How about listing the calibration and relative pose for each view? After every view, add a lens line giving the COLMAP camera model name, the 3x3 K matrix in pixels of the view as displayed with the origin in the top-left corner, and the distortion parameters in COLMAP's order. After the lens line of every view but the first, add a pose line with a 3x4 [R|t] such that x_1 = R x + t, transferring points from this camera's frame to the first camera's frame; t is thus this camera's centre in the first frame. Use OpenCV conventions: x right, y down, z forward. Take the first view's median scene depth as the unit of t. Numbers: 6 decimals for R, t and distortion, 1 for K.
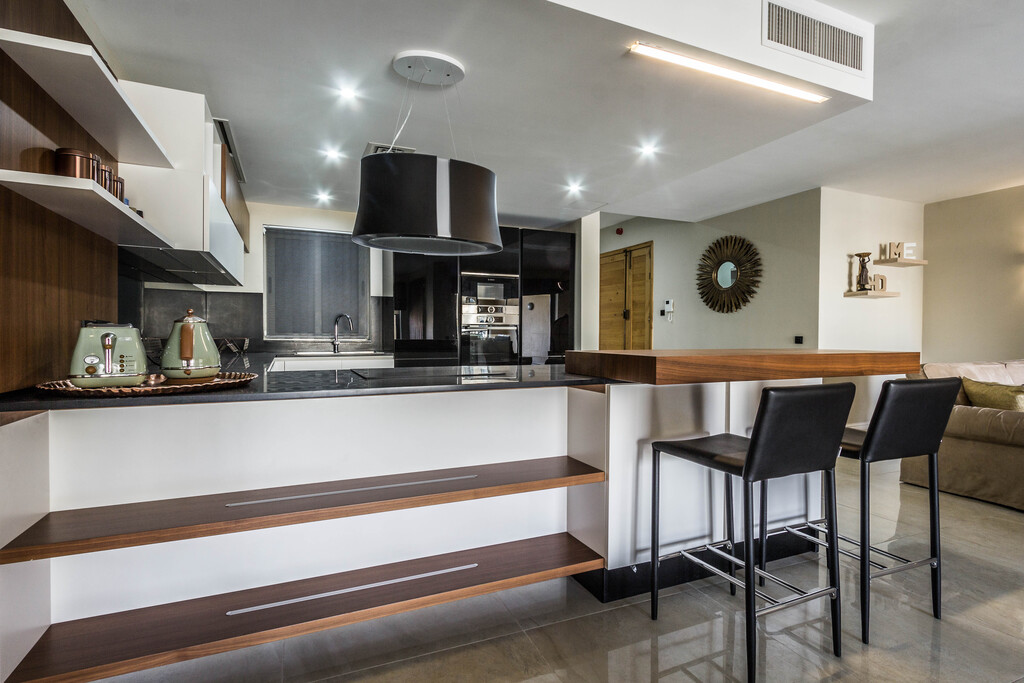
lens RADIAL K [[481.3, 0, 512.0], [0, 481.3, 341.5], [0, 0, 1]] dist [0.001893, 0.000225]
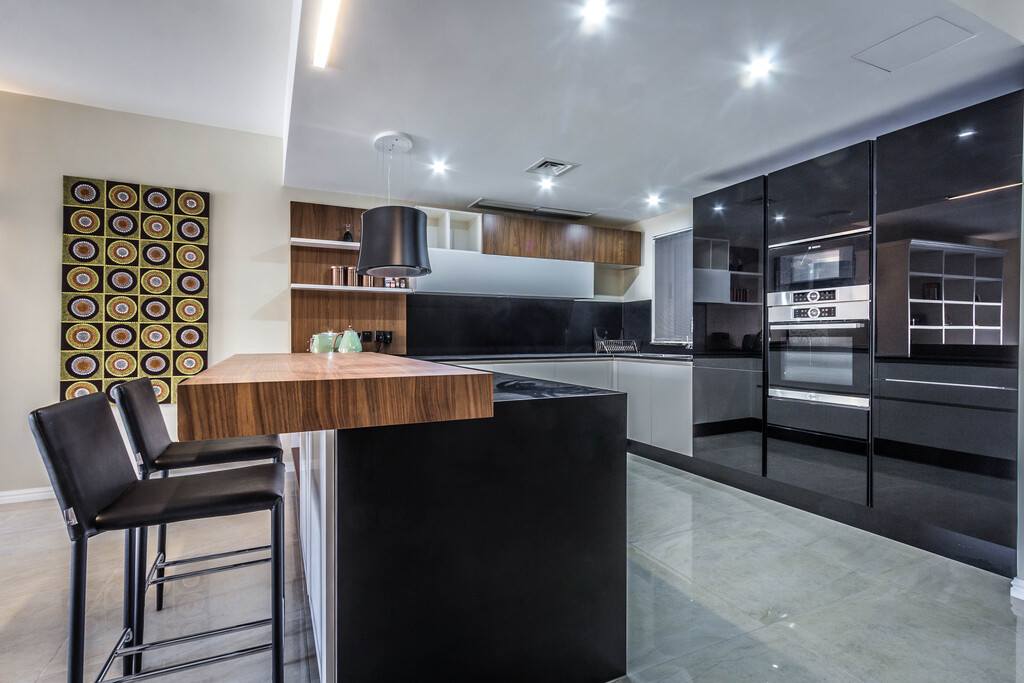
lens RADIAL K [[475.3, 0, 480.2], [0, 475.3, 342.5], [0, 0, 1]] dist [0.001889, -0.000121]
pose [[-0.015799, 0.014758, -0.999766, 0.548025], [-0.005353, 0.999875, 0.014844, -0.015111], [0.999861, 0.005586, -0.015718, 0.589913]]
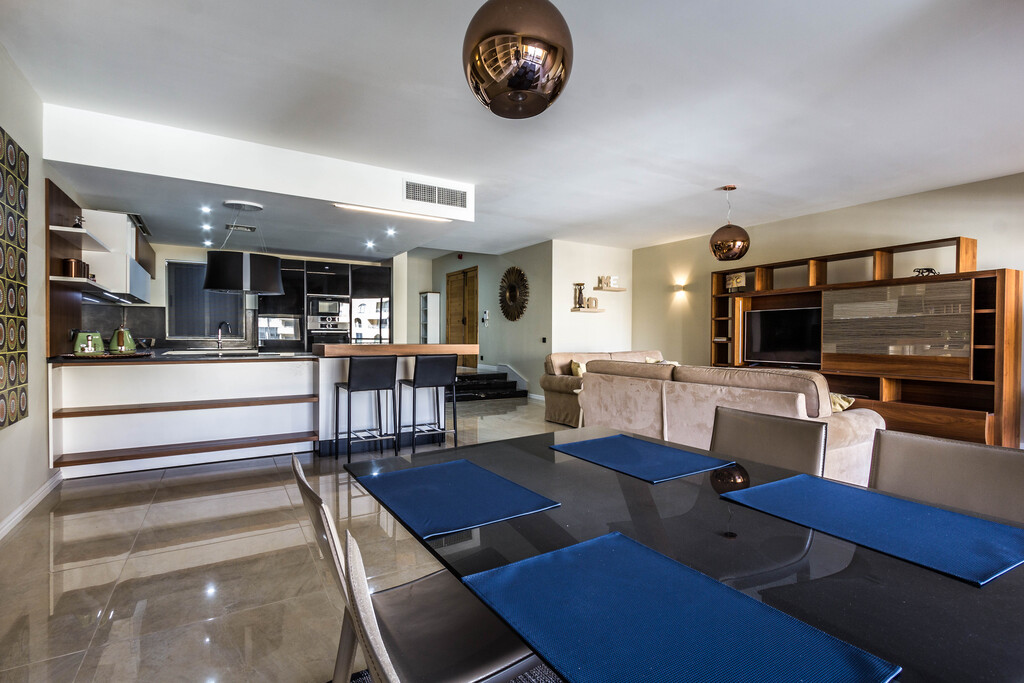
lens RADIAL K [[475.3, 0, 480.2], [0, 475.3, 342.5], [0, 0, 1]] dist [0.001889, -0.000121]
pose [[0.996081, 0.000650, 0.088438, 0.287854], [-0.000511, 0.999999, -0.001591, 0.007461], [-0.088439, 0.001540, 0.996080, -0.488270]]
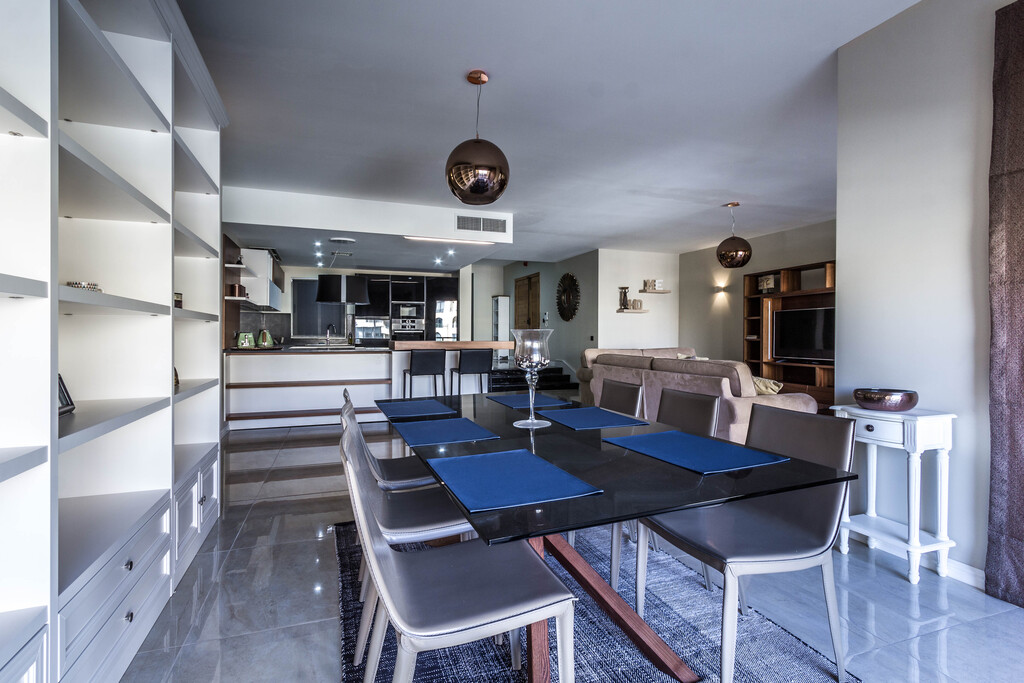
lens RADIAL K [[461.9, 0, 467.3], [0, 461.9, 332.2], [0, 0, 1]] dist [0.000677, 0.000013]
pose [[0.991730, -0.001377, -0.128336, 0.398709], [-0.001316, 0.999781, -0.020899, 0.011009], [0.128337, 0.020895, 0.991510, -0.700981]]
